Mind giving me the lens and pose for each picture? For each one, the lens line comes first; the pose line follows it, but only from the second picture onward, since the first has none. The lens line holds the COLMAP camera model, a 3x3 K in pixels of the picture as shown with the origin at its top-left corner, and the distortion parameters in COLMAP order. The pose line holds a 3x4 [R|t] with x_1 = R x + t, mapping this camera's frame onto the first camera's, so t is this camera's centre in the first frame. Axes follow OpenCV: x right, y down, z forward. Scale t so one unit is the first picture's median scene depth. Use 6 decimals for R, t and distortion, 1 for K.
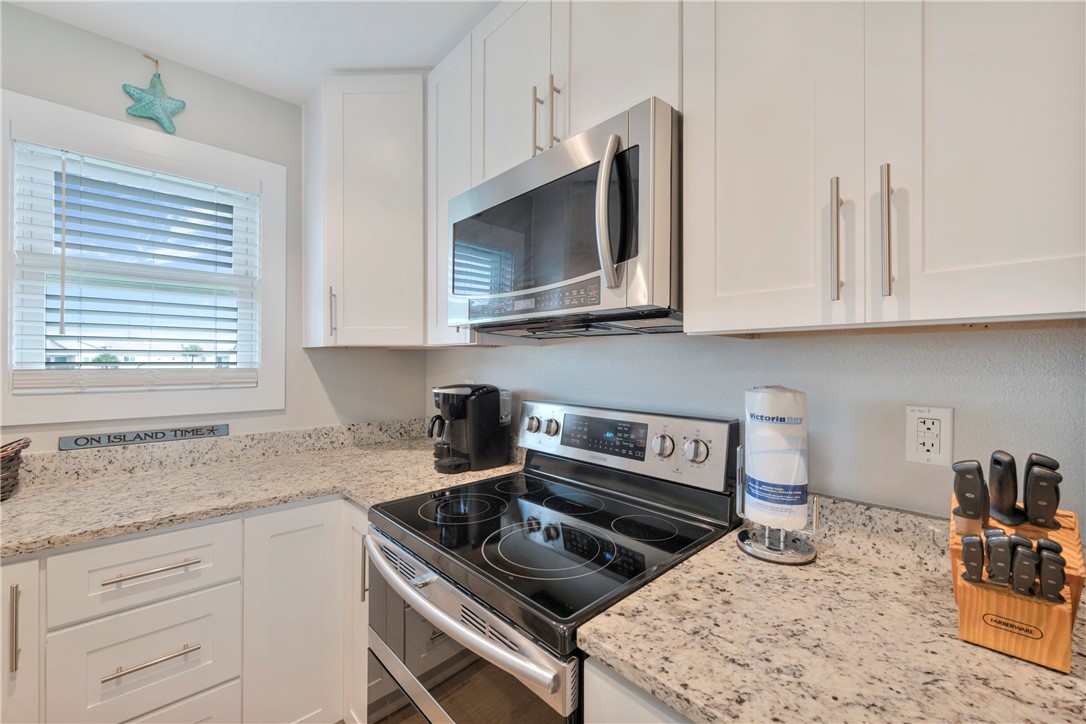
lens RADIAL K [[435.4, 0, 544.0], [0, 435.4, 358.6], [0, 0, 1]] dist [0.000109, 0.000148]
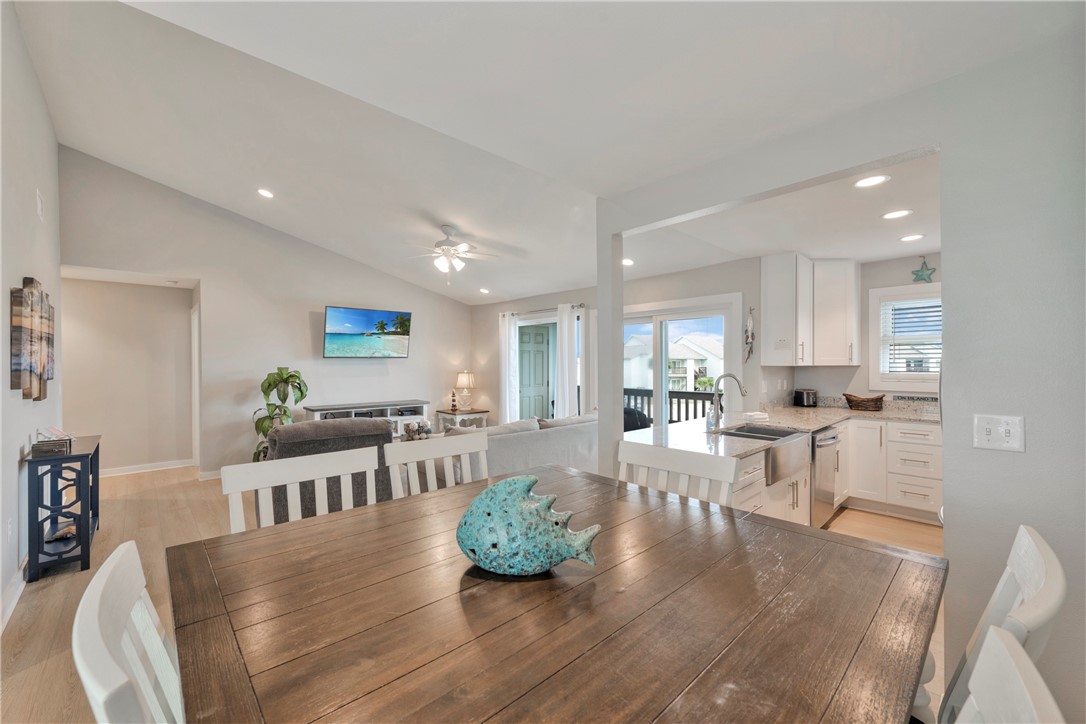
lens RADIAL K [[435.4, 0, 544.8], [0, 435.4, 364.1], [0, 0, 1]] dist [0.000109, 0.000148]
pose [[0.012103, -0.006033, -0.999909, 1.881725], [0.005233, 0.999968, -0.005970, -0.034939], [0.999913, -0.005160, 0.012135, -1.459041]]
